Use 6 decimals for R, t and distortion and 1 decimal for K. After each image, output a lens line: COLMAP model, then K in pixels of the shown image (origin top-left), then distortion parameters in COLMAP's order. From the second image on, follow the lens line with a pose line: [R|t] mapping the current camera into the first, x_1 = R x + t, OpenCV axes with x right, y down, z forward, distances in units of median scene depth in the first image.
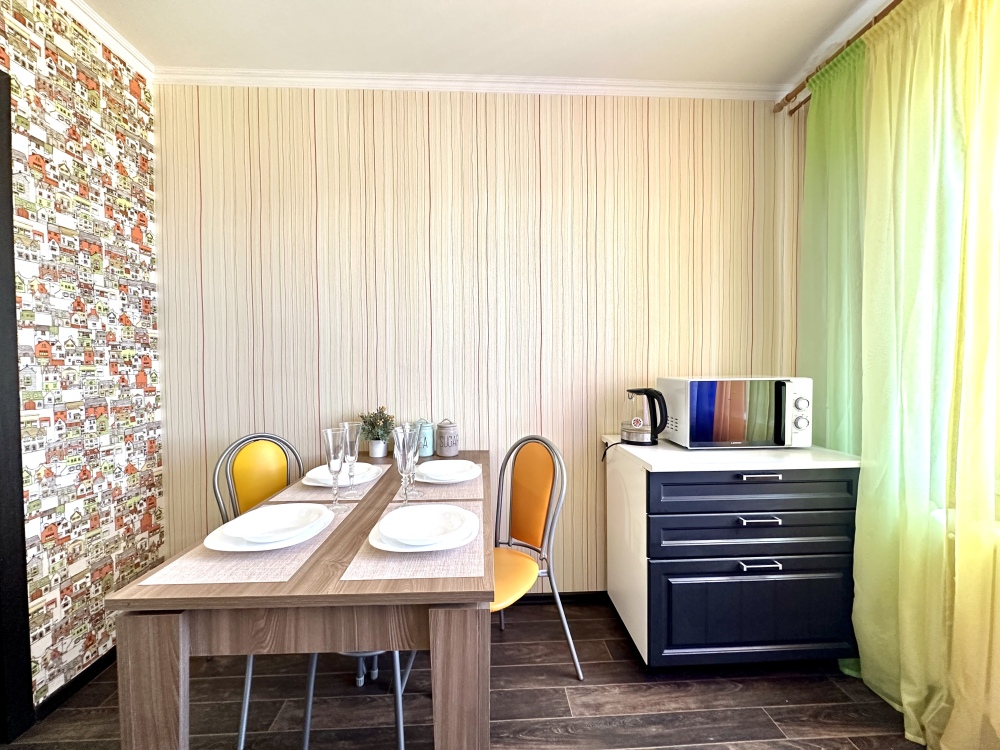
lens RADIAL K [[399.2, 0, 499.9], [0, 399.2, 375.2], [0, 0, 1]] dist [-0.005280, 0.001465]
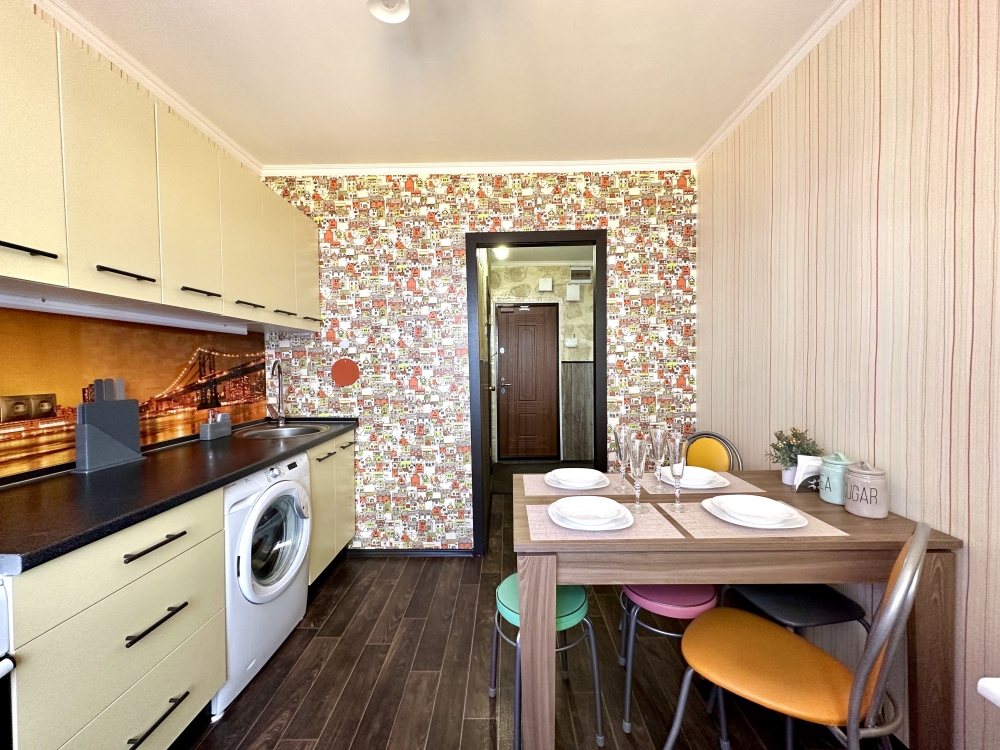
lens RADIAL K [[399.2, 0, 500.4], [0, 399.2, 373.3], [0, 0, 1]] dist [-0.005280, 0.001465]
pose [[-0.057250, 0.028251, -0.997960, 0.661064], [-0.008041, 0.999554, 0.028758, -0.063401], [0.998327, 0.009671, -0.056997, 0.466550]]
